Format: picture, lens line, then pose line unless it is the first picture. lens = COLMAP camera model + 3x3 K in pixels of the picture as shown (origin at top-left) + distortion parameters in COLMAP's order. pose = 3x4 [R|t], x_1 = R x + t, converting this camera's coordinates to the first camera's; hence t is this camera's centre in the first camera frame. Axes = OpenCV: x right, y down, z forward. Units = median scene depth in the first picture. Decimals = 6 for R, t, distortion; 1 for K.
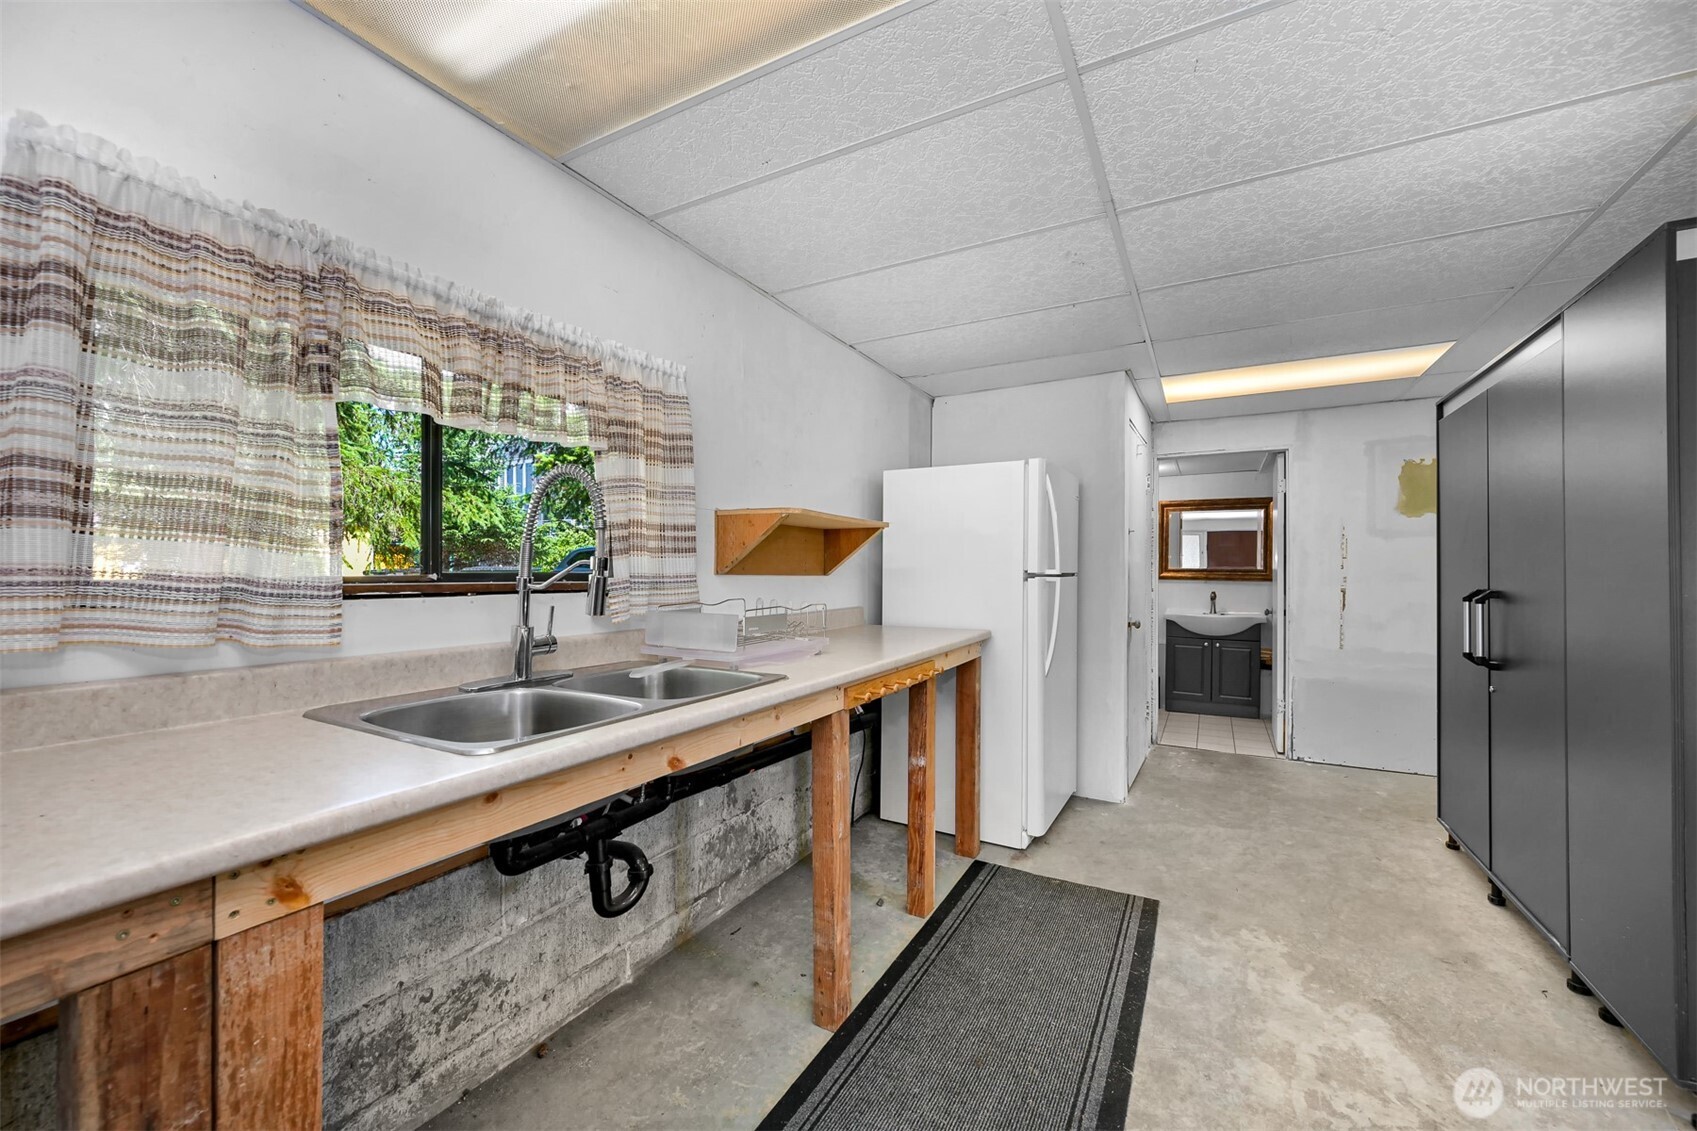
lens RADIAL K [[668.6, 0, 849.9], [0, 668.6, 566.0], [0, 0, 1]] dist [-0.000750, -0.000008]
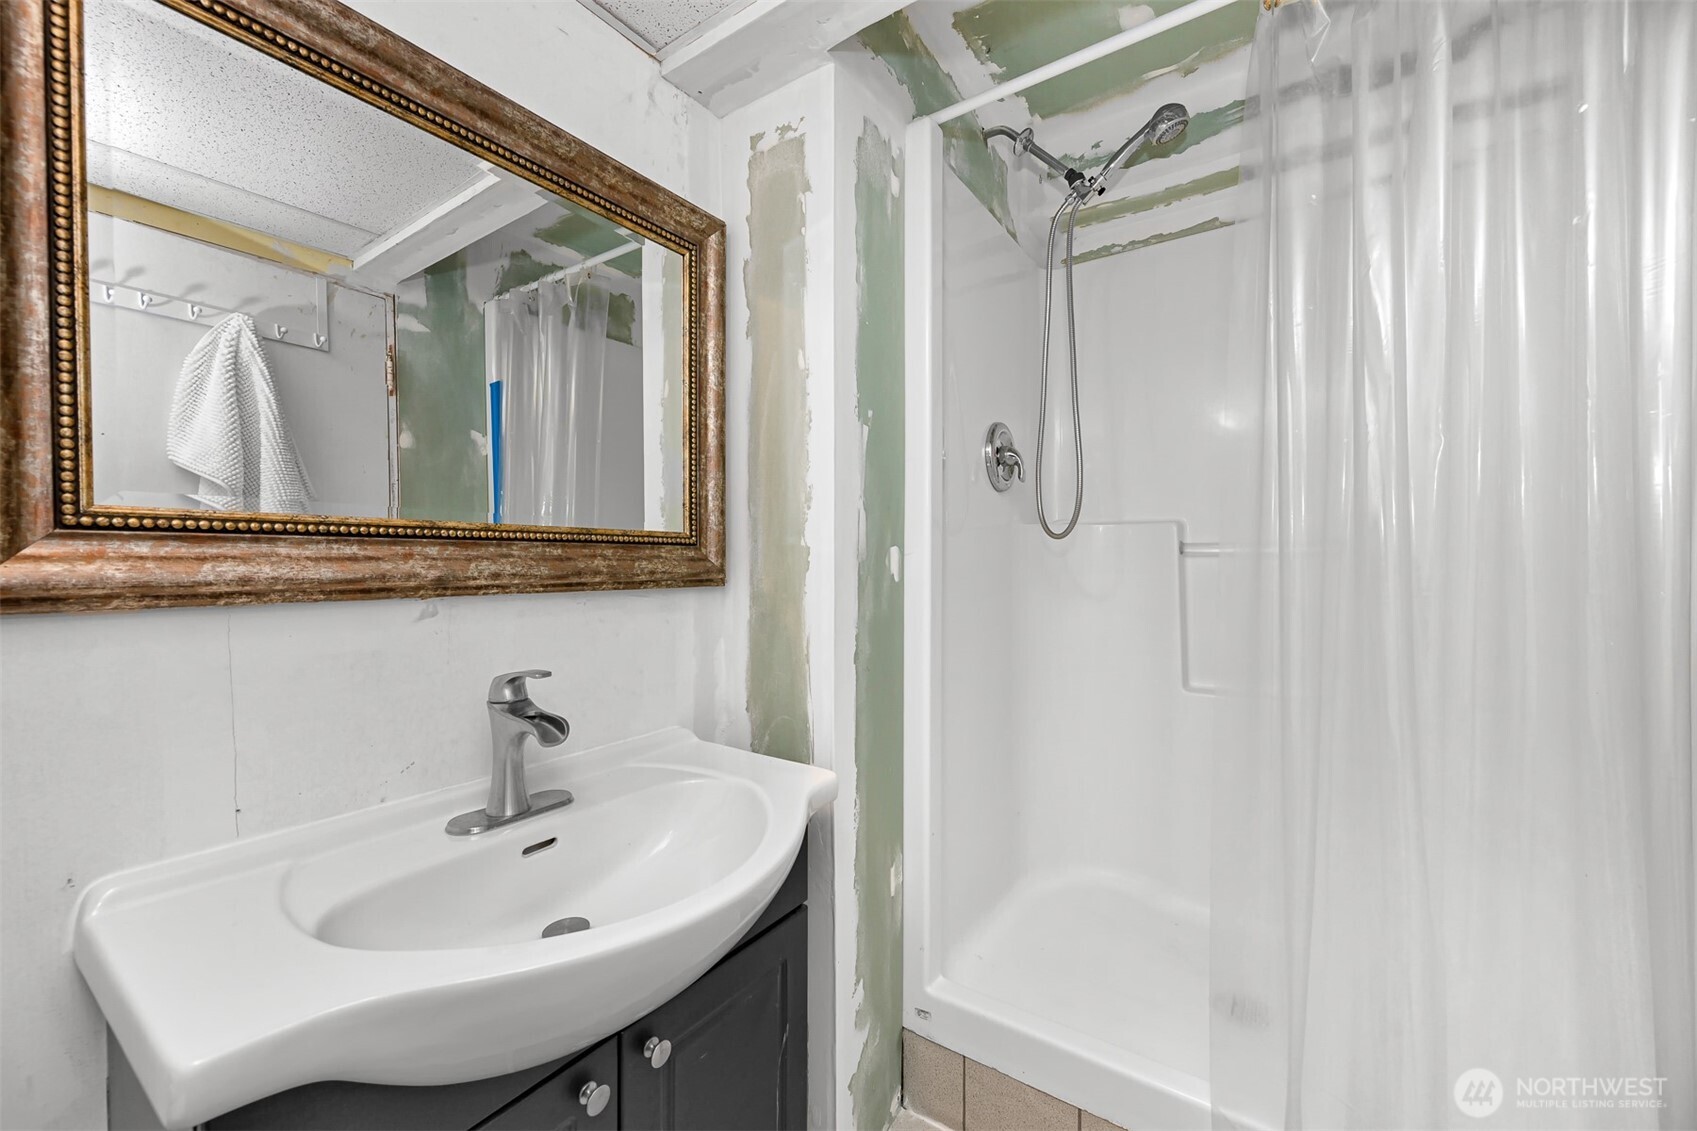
lens RADIAL K [[668.6, 0, 855.3], [0, 668.6, 571.8], [0, 0, 1]] dist [-0.000750, -0.000008]
pose [[0.091975, -0.035211, 0.995139, 0.475854], [-0.011136, 0.999276, 0.036386, 0.011473], [-0.995699, -0.014429, 0.091516, 1.086284]]
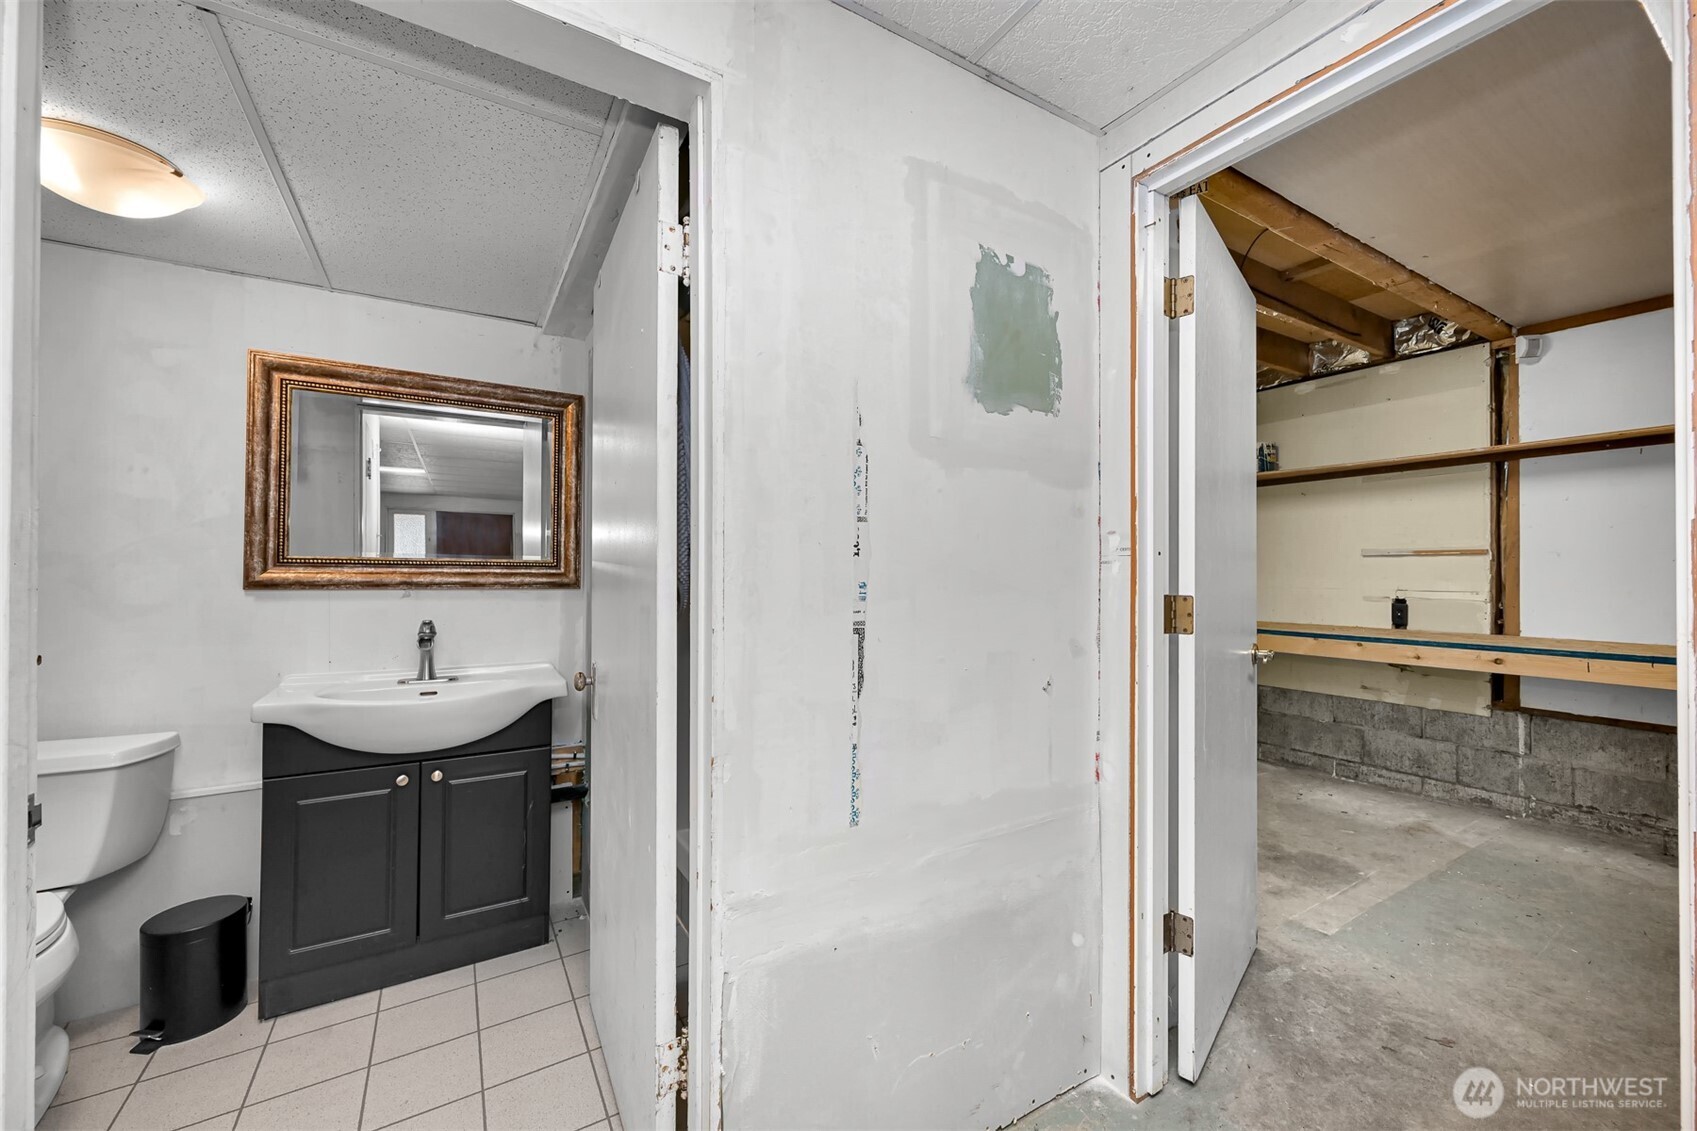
lens RADIAL K [[668.6, 0, 851.5], [0, 668.6, 568.8], [0, 0, 1]] dist [-0.000750, -0.000008]
pose [[0.505219, -0.001260, 0.862990, 0.409139], [-0.009432, 0.999931, 0.006981, 0.006717], [-0.862939, -0.011666, 0.505173, 0.728423]]
